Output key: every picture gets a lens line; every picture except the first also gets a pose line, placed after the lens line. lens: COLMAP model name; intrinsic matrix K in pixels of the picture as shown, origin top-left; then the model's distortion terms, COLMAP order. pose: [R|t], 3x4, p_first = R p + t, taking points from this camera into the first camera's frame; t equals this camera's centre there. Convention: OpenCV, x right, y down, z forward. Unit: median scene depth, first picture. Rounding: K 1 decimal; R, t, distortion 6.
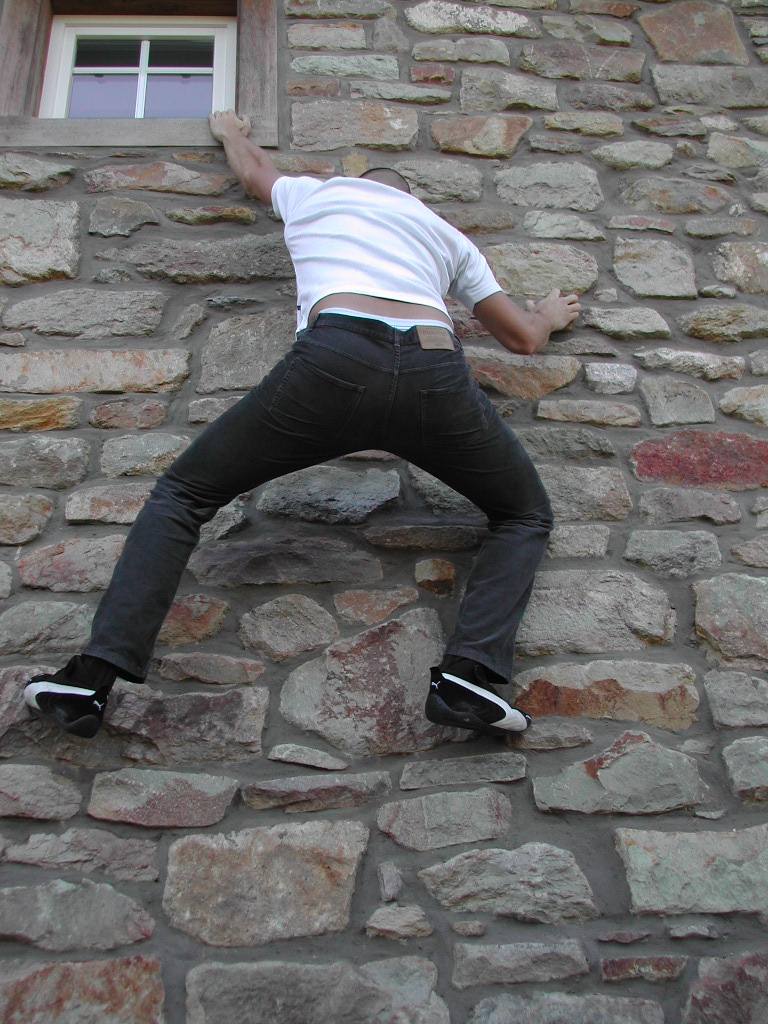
lens RADIAL K [[1190.1, 0, 384.0], [0, 1190.1, 512.0], [0, 0, 1]] dist [-0.211750, 0.248295]
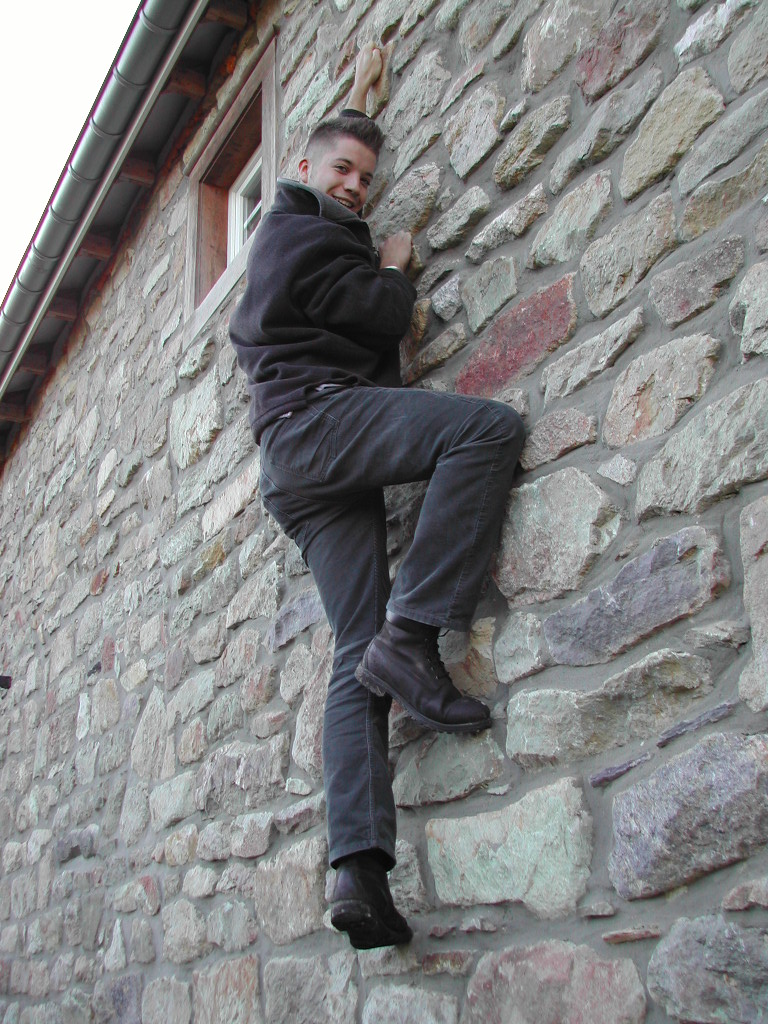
lens RADIAL K [[1190.1, 0, 384.0], [0, 1190.1, 512.0], [0, 0, 1]] dist [-0.211750, 0.248295]
pose [[0.415130, -0.322576, -0.850654, 0.975279], [0.450522, 0.885220, -0.115823, 0.123309], [0.790377, -0.335157, 0.512809, 0.486879]]
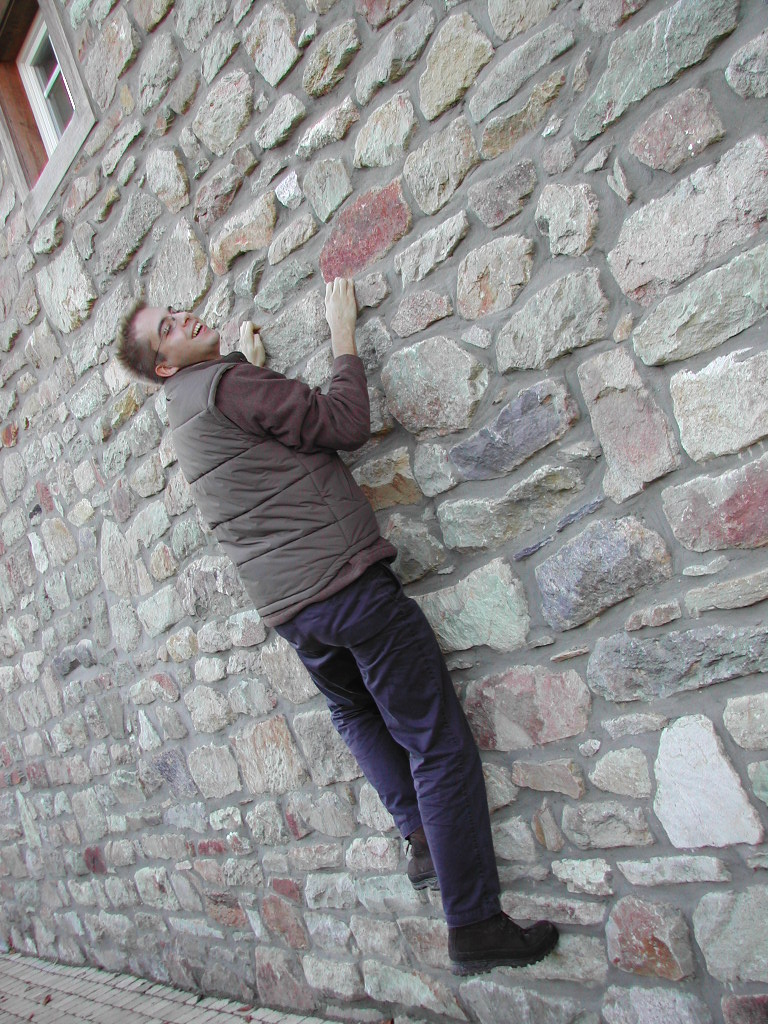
lens RADIAL K [[1190.1, 0, 384.0], [0, 1190.1, 512.0], [0, 0, 1]] dist [-0.211750, 0.248295]
pose [[0.465460, -0.196546, -0.862970, 1.213496], [0.678568, 0.705241, 0.205376, -0.076432], [0.568236, -0.681178, 0.461631, 0.384517]]
